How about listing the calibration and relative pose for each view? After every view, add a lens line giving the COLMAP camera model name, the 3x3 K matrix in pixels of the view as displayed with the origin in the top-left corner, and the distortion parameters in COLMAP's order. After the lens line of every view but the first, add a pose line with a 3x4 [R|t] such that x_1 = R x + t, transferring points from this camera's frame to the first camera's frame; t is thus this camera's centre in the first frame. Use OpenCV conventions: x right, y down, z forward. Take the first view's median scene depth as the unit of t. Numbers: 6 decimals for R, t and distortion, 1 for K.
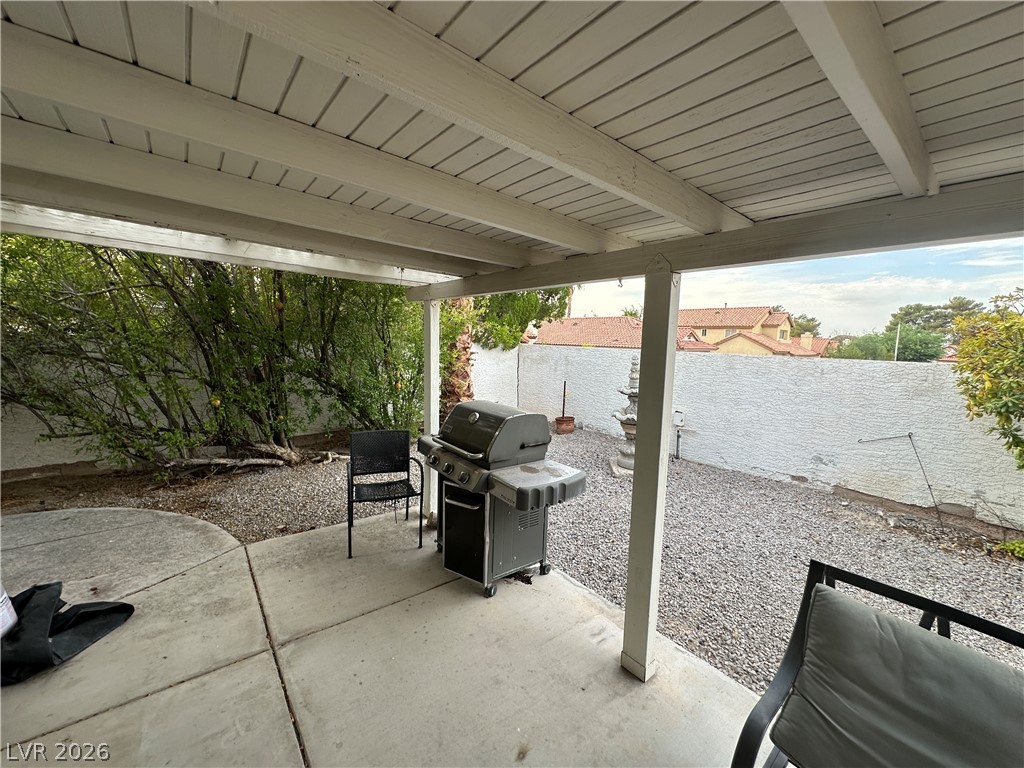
lens RADIAL K [[408.4, 0, 512.3], [0, 408.4, 383.3], [0, 0, 1]] dist [-0.003062, 0.000597]
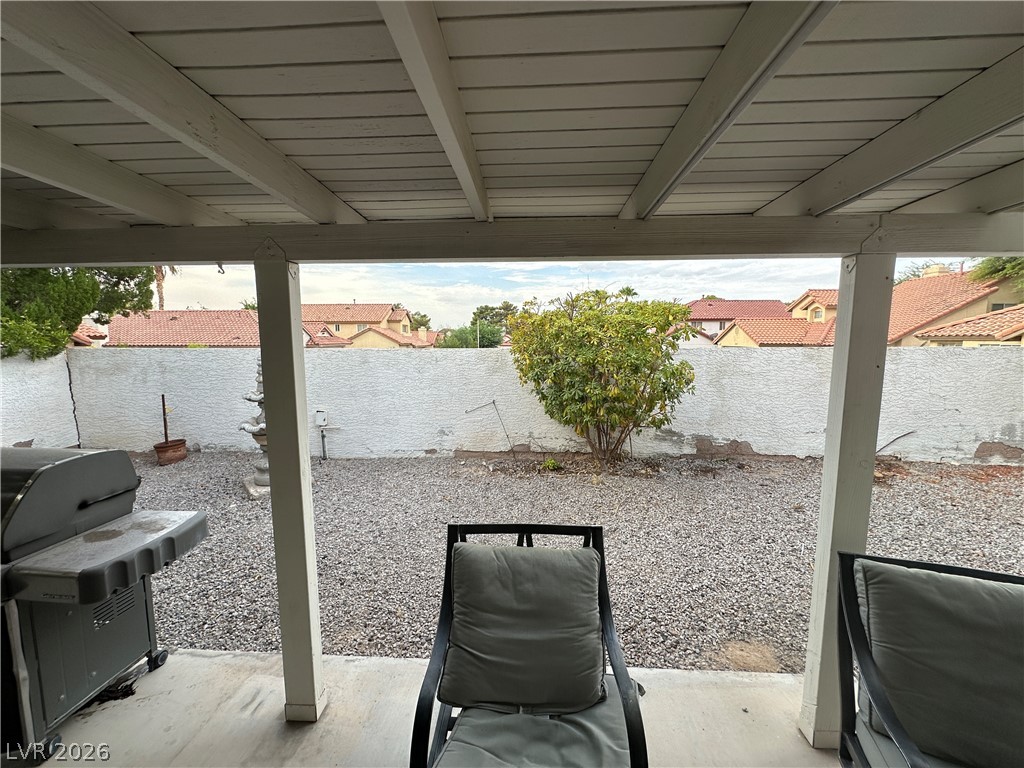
lens RADIAL K [[408.4, 0, 512.3], [0, 408.4, 383.3], [0, 0, 1]] dist [-0.003062, 0.000597]
pose [[0.669059, -0.110194, 0.734995, 0.021239], [0.101578, 0.993225, 0.056444, -0.005835], [-0.736235, 0.036895, 0.675719, 0.030450]]
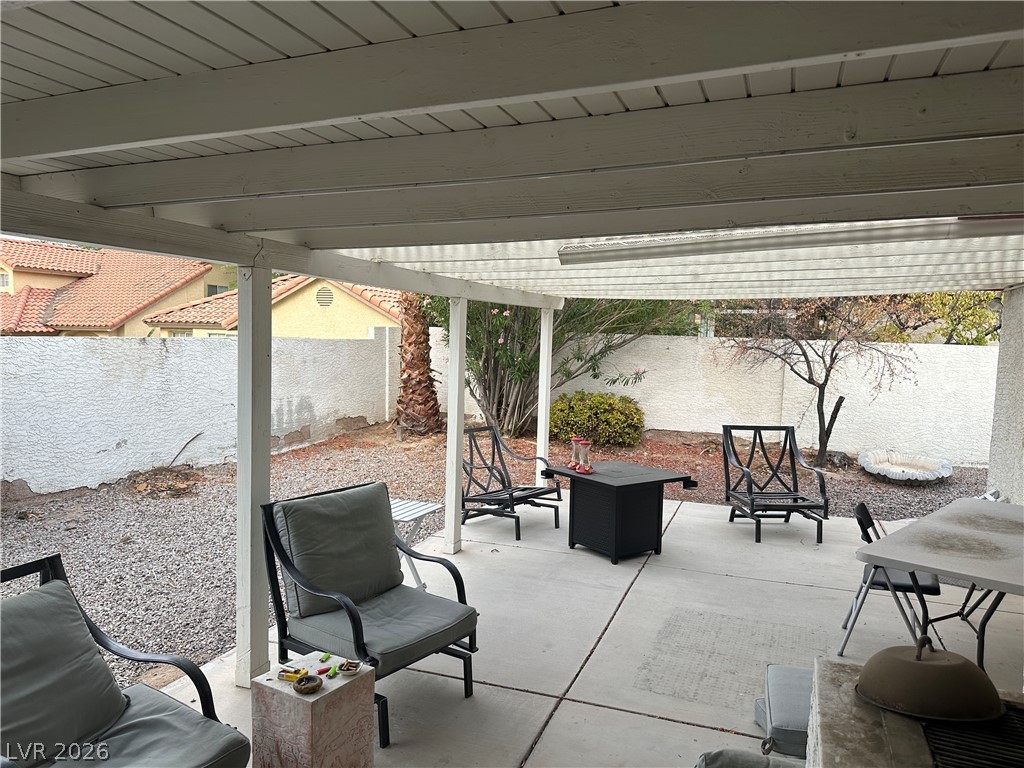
lens RADIAL K [[715.3, 0, 517.1], [0, 715.3, 387.1], [0, 0, 1]] dist [0.101332, -0.137466]
pose [[-0.515585, -0.105850, 0.850275, -0.427393], [0.051172, 0.986765, 0.153871, -0.052380], [-0.855309, 0.122844, -0.503344, 0.253114]]
